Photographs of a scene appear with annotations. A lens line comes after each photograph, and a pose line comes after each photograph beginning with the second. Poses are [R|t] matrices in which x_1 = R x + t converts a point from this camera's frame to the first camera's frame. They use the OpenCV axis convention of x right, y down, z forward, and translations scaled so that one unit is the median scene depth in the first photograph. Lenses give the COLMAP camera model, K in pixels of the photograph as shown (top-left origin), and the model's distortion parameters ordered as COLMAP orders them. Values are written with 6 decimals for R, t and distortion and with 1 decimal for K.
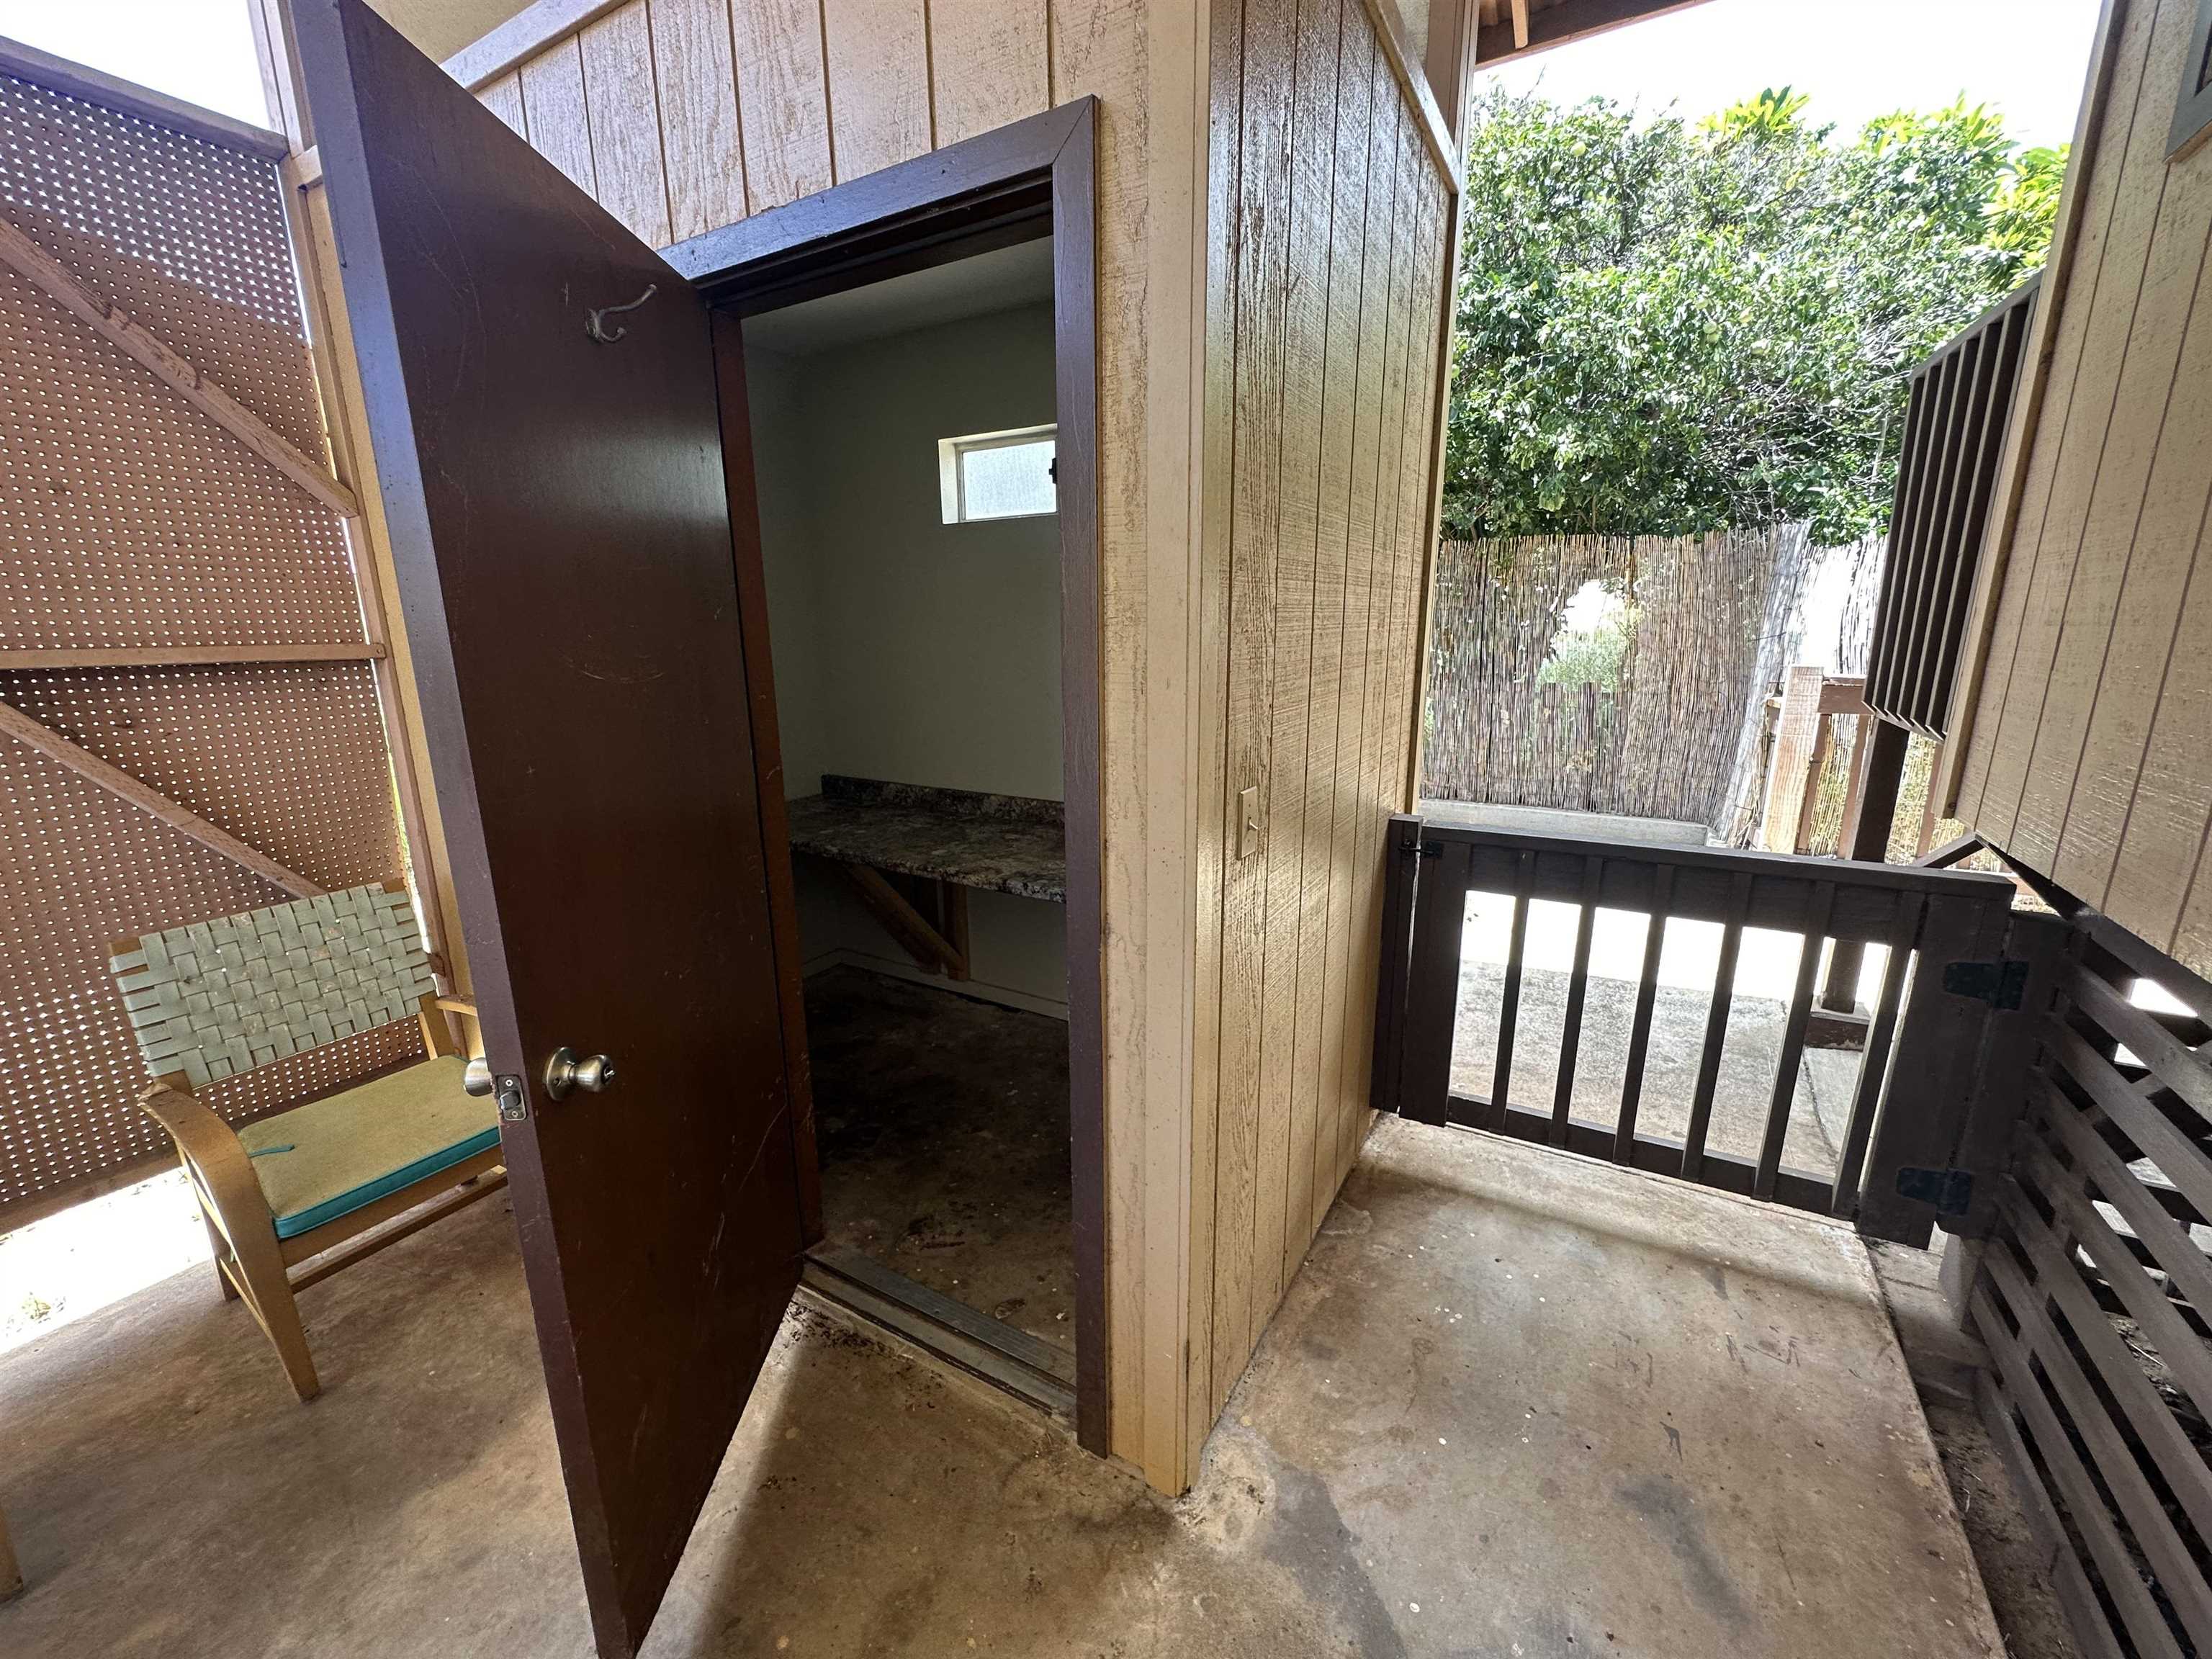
lens RADIAL K [[879.9, 0, 1104.2], [0, 879.9, 830.6], [0, 0, 1]] dist [-0.000744, 0.000251]
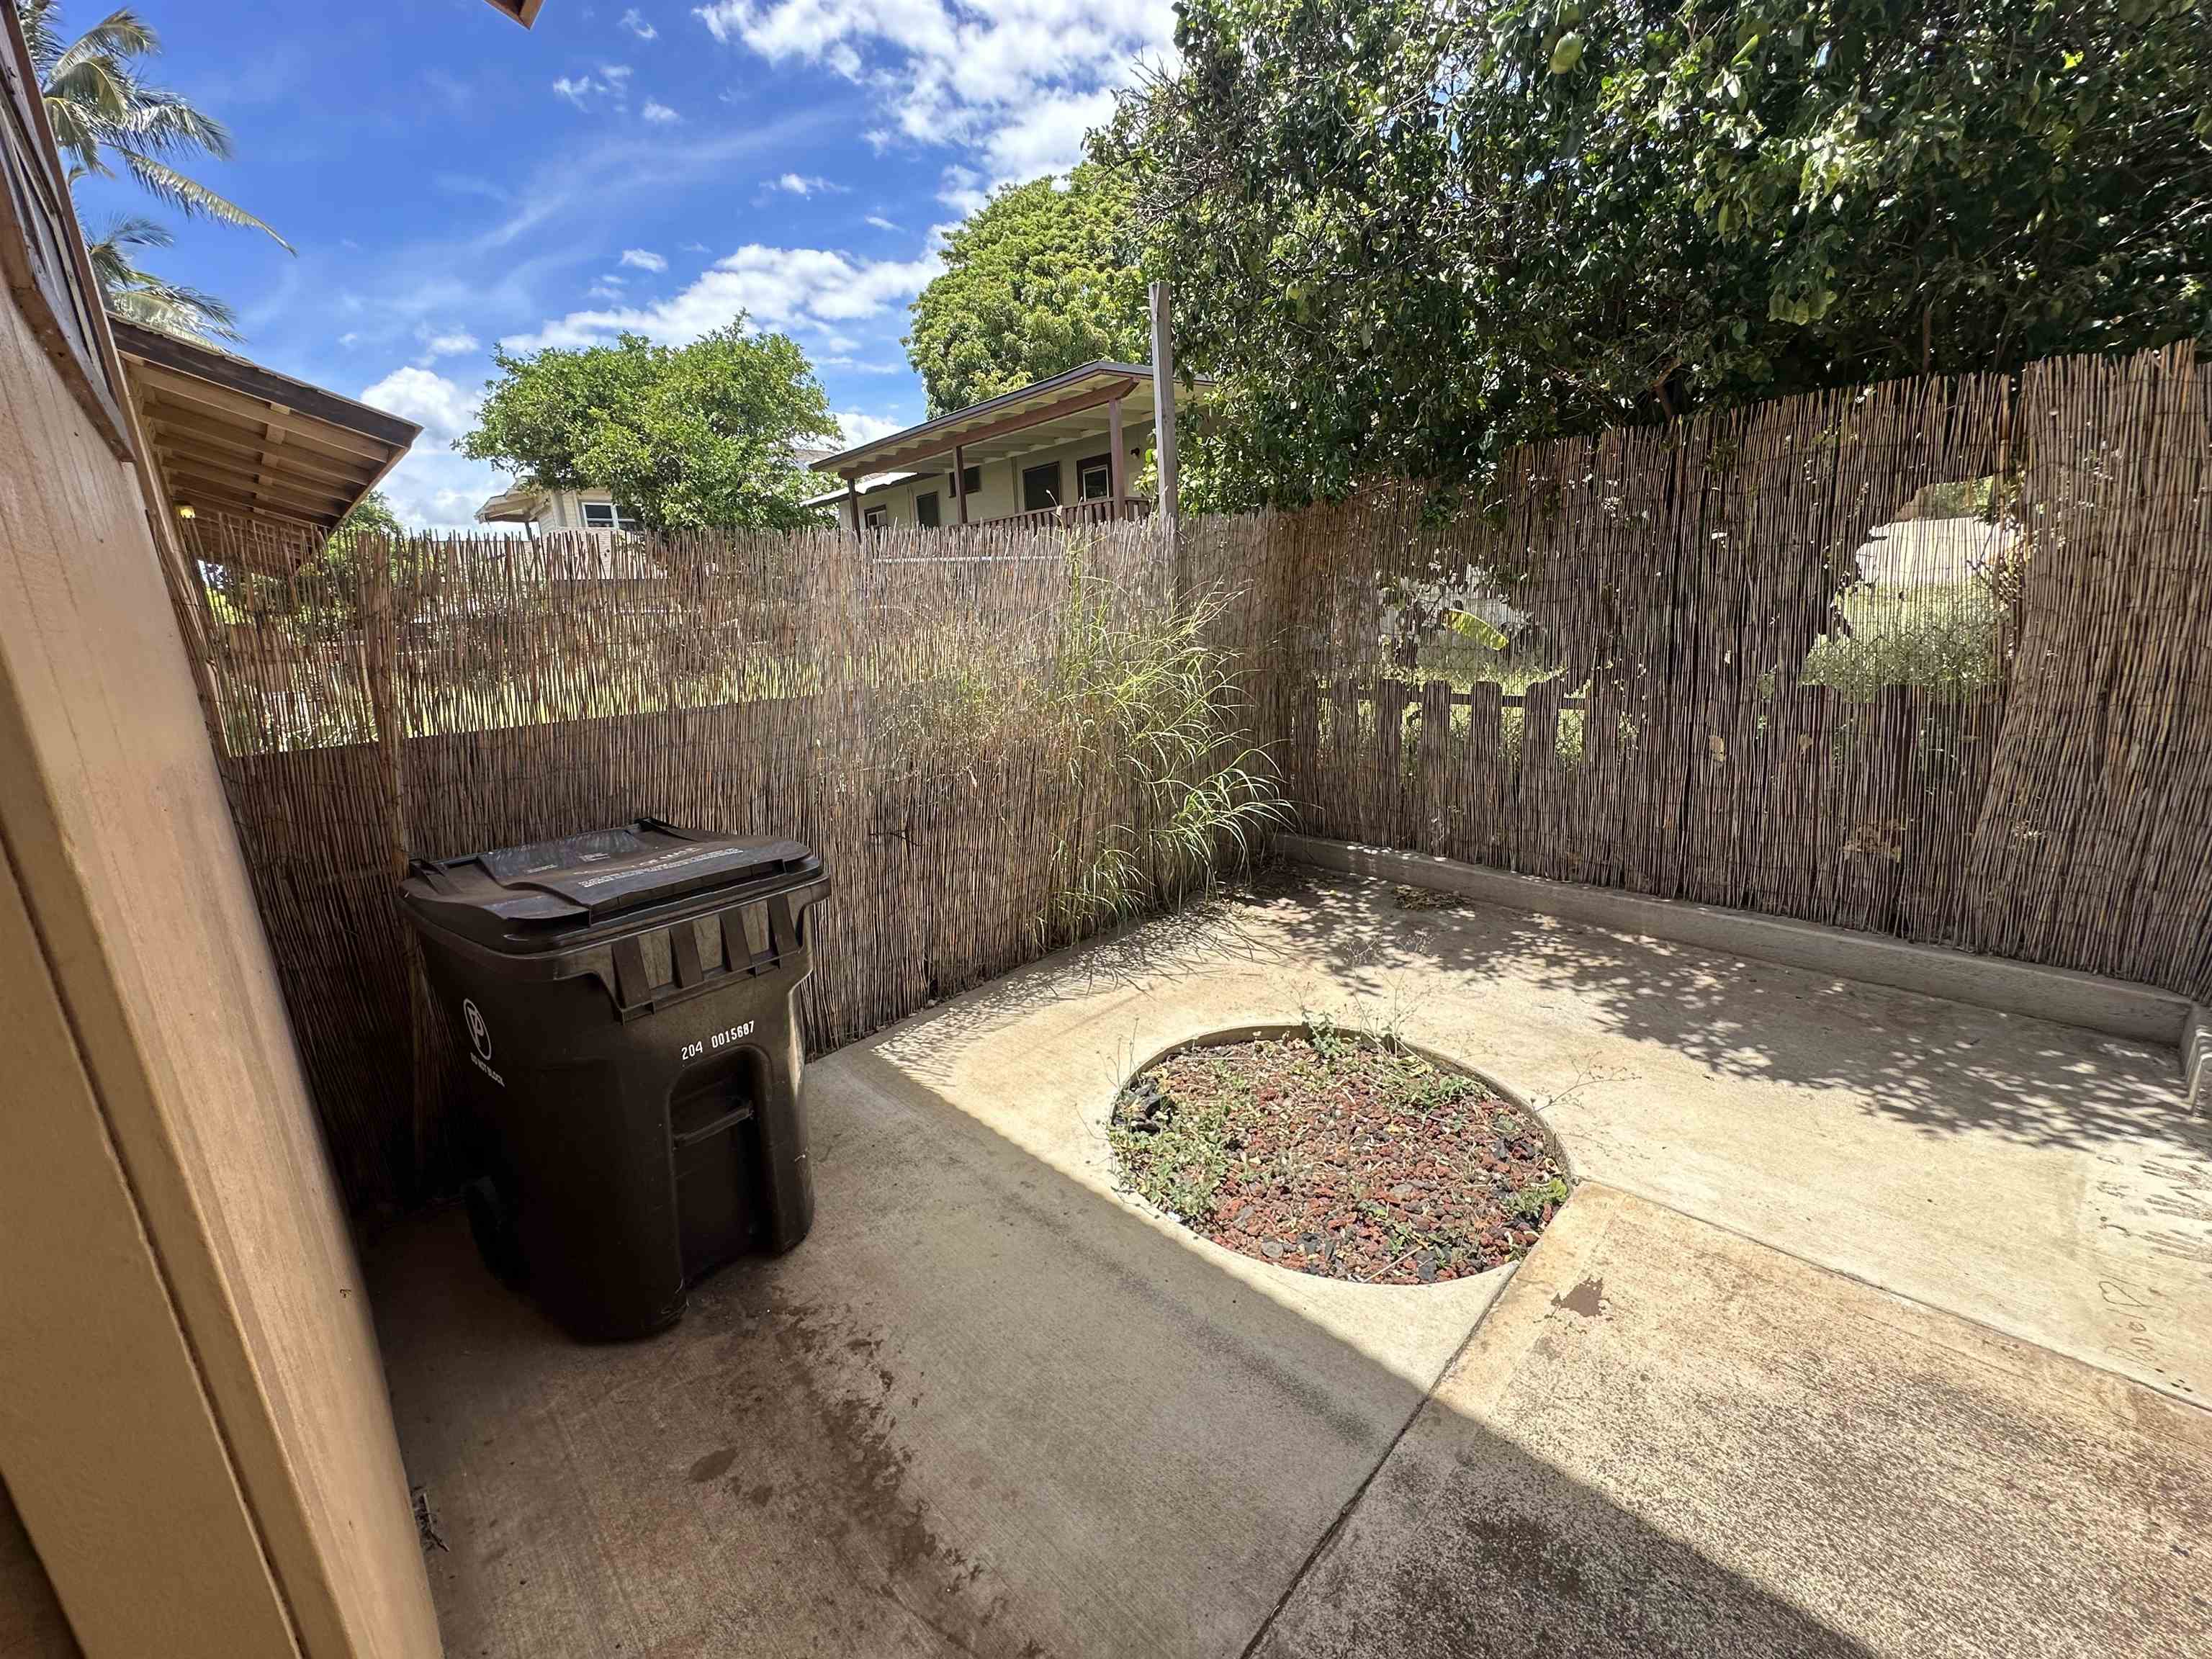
lens RADIAL K [[879.9, 0, 1107.0], [0, 879.9, 827.9], [0, 0, 1]] dist [-0.000744, 0.000251]
pose [[0.964470, 0.028025, -0.262701, 0.249904], [-0.022002, 0.999424, 0.025839, -0.090373], [0.263274, -0.019141, 0.964531, 0.397417]]
